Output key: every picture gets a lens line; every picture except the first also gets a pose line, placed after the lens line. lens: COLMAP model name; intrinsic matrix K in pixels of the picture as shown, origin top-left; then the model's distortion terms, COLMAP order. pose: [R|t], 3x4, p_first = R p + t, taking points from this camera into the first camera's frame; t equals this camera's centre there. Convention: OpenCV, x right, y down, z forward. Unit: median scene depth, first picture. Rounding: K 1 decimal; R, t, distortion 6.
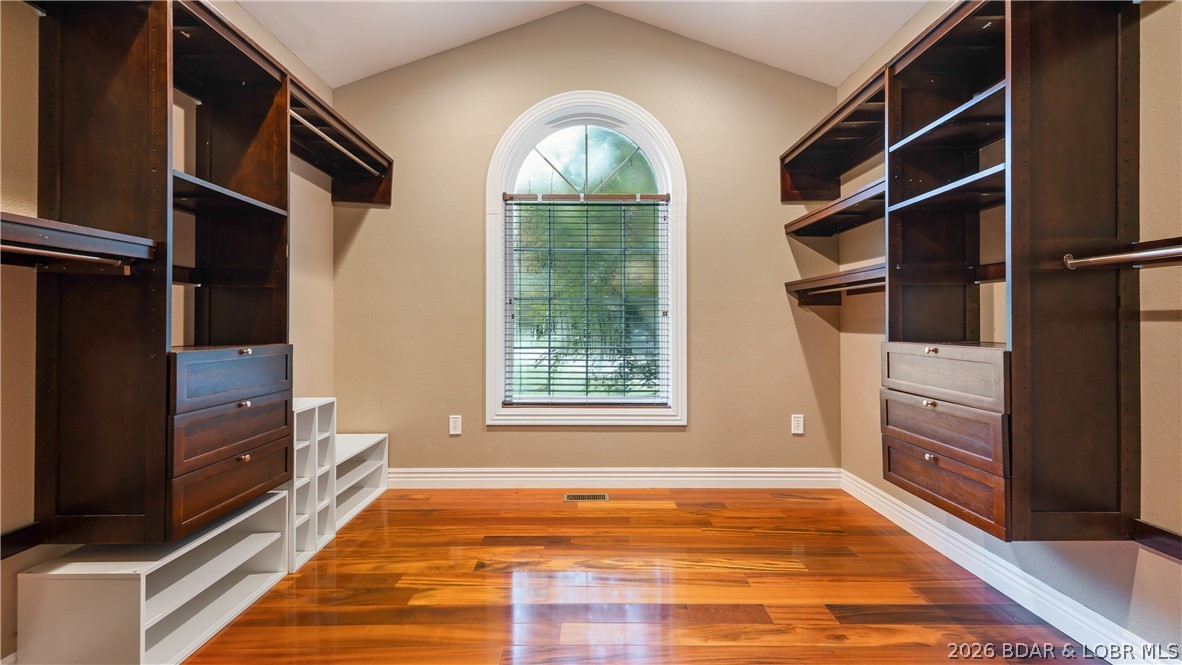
lens RADIAL K [[490.5, 0, 593.5], [0, 490.5, 328.2], [0, 0, 1]] dist [0.003476, -0.000900]
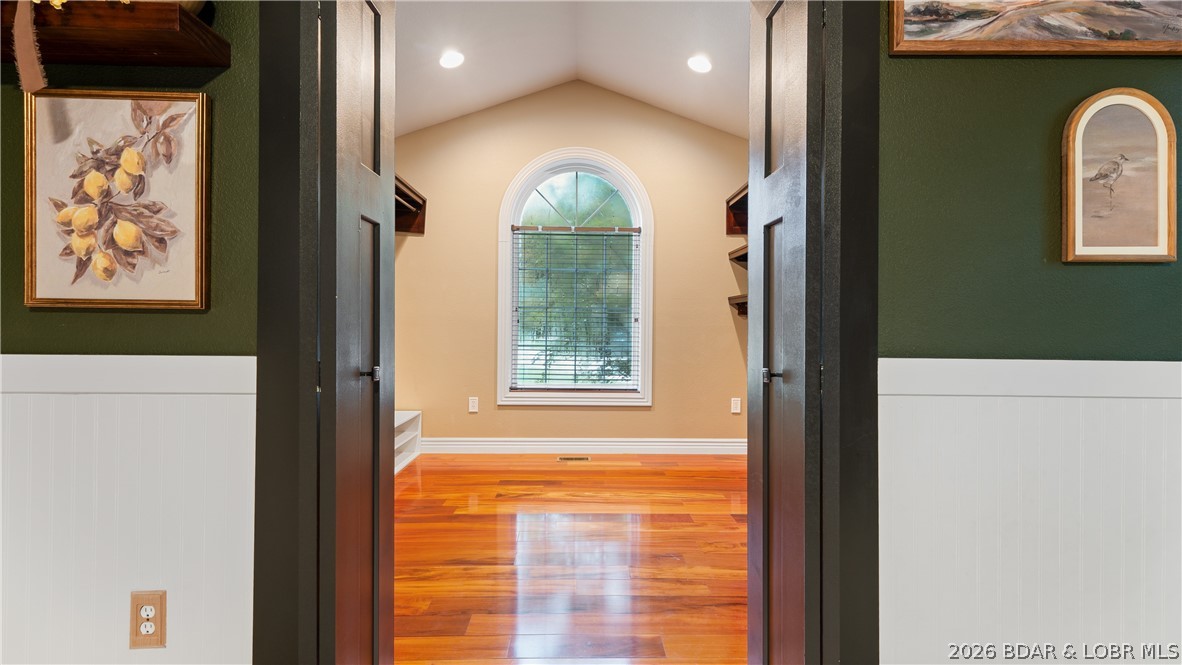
lens RADIAL K [[490.5, 0, 590.1], [0, 490.5, 326.5], [0, 0, 1]] dist [0.003476, -0.000900]
pose [[0.999848, 0.009627, 0.014503, 0.005865], [-0.009460, 0.999889, -0.011514, 0.002998], [-0.014612, 0.011375, 0.999829, -0.290313]]
